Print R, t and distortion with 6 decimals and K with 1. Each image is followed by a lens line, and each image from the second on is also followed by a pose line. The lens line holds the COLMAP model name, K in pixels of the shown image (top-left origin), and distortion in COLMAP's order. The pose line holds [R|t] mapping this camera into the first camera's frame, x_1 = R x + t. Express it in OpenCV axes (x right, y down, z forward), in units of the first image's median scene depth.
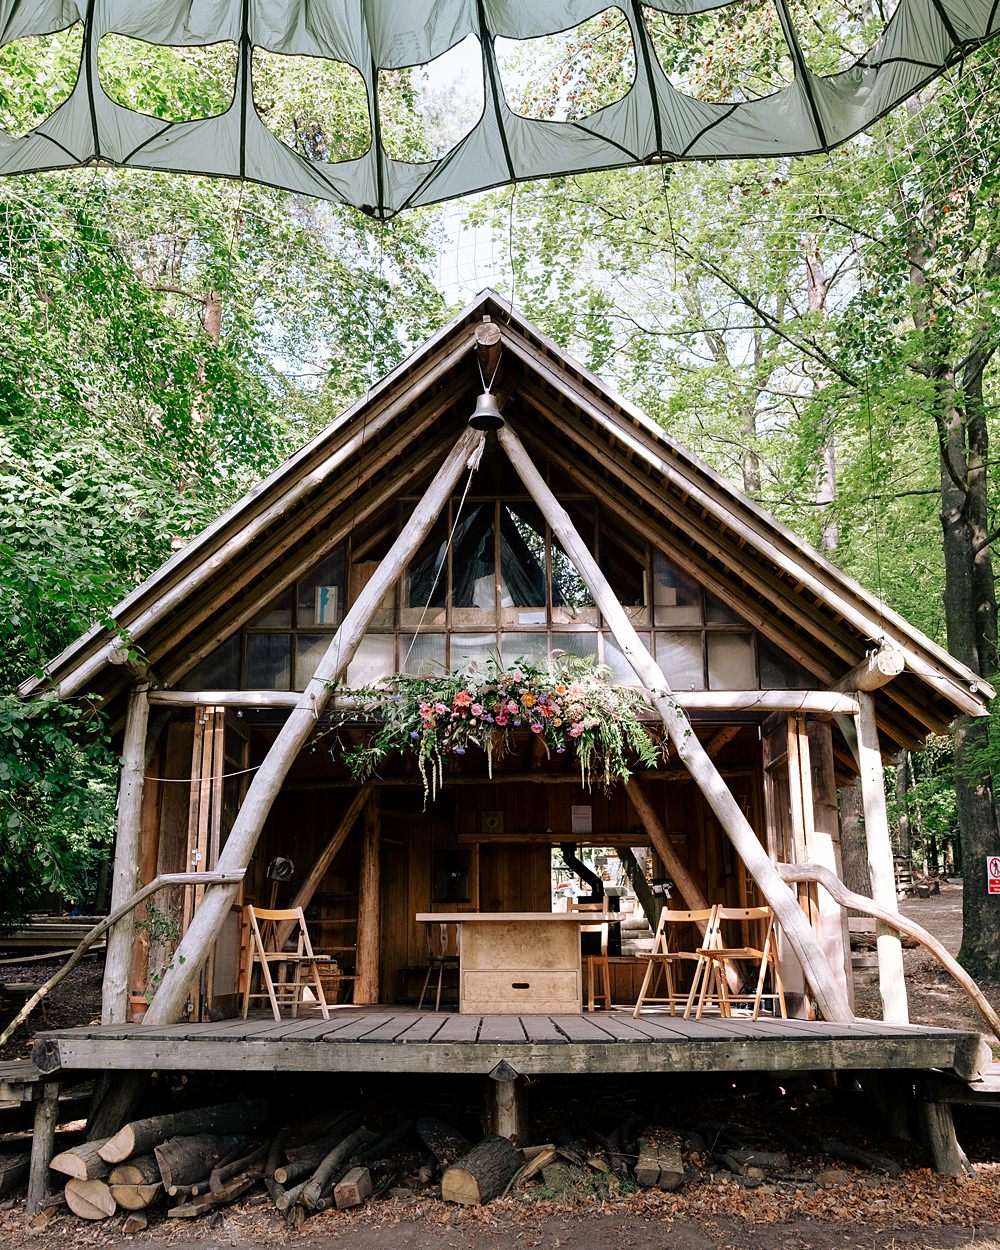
lens RADIAL K [[1278.1, 0, 500.0], [0, 1278.1, 625.0], [0, 0, 1]] dist [-0.011753, -0.019499]
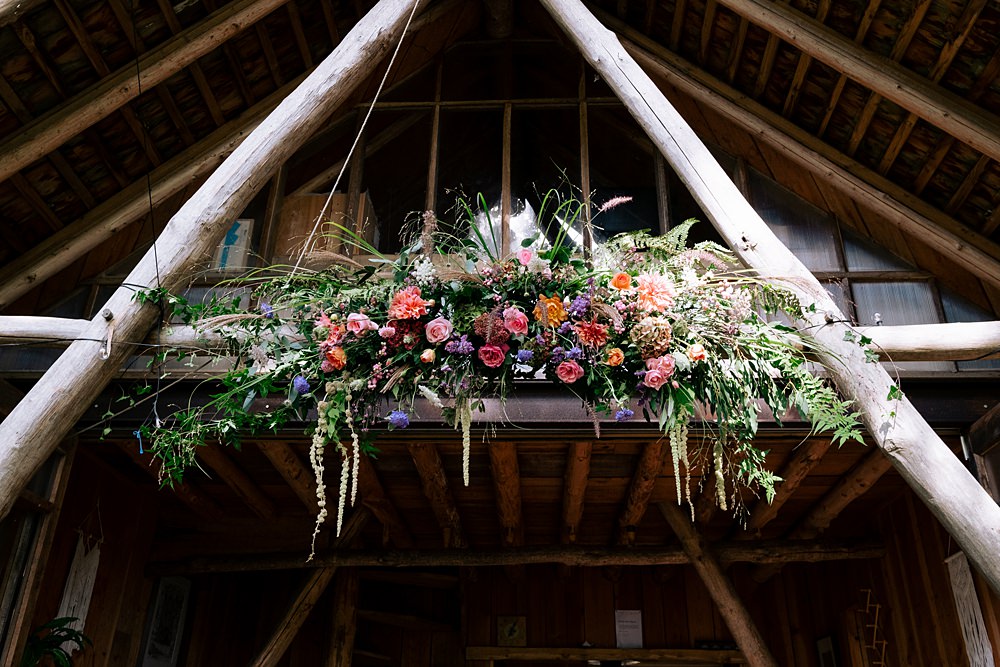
lens RADIAL K [[855.0, 0, 502.4], [0, 855.0, 304.0], [0, 0, 1]] dist [-0.005348, -0.001979]
pose [[0.999002, -0.006028, -0.044262, 0.018771], [-0.004621, 0.971594, -0.236610, 0.130093], [0.044431, 0.236578, 0.970596, 0.700732]]
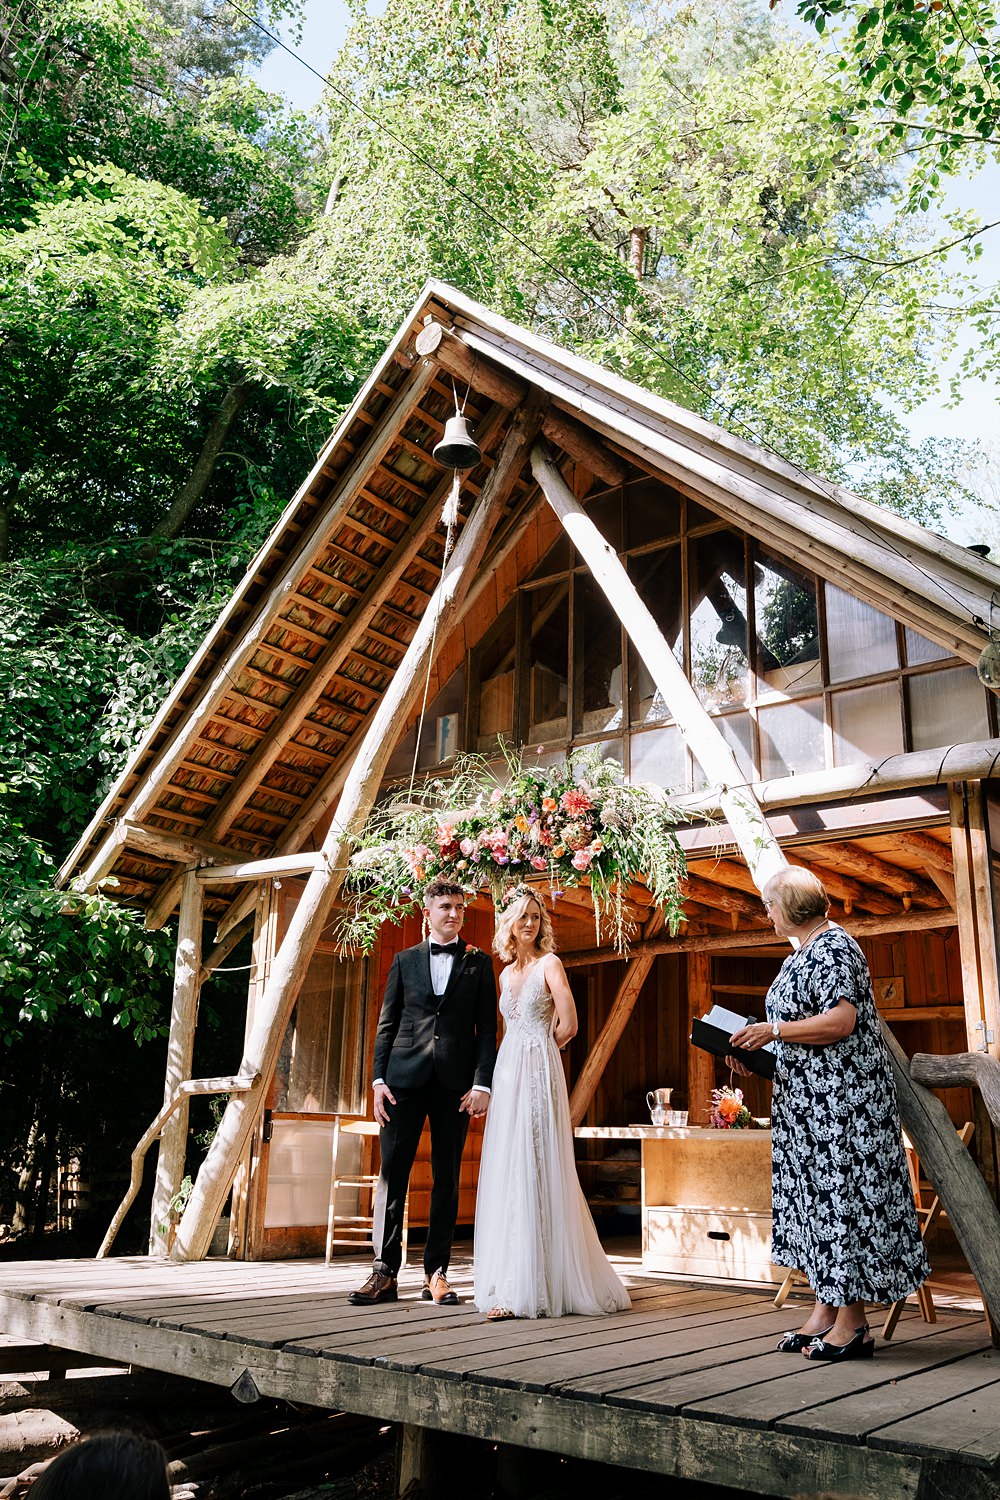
lens RADIAL K [[1282.5, 0, 500.4], [0, 1282.5, 766.5], [0, 0, 1]] dist [-0.005348, -0.001979]
pose [[0.772722, -0.155865, -0.615310, 0.446429], [0.138688, 0.987419, -0.075956, 0.079162], [0.619408, -0.026643, 0.784617, 0.449639]]
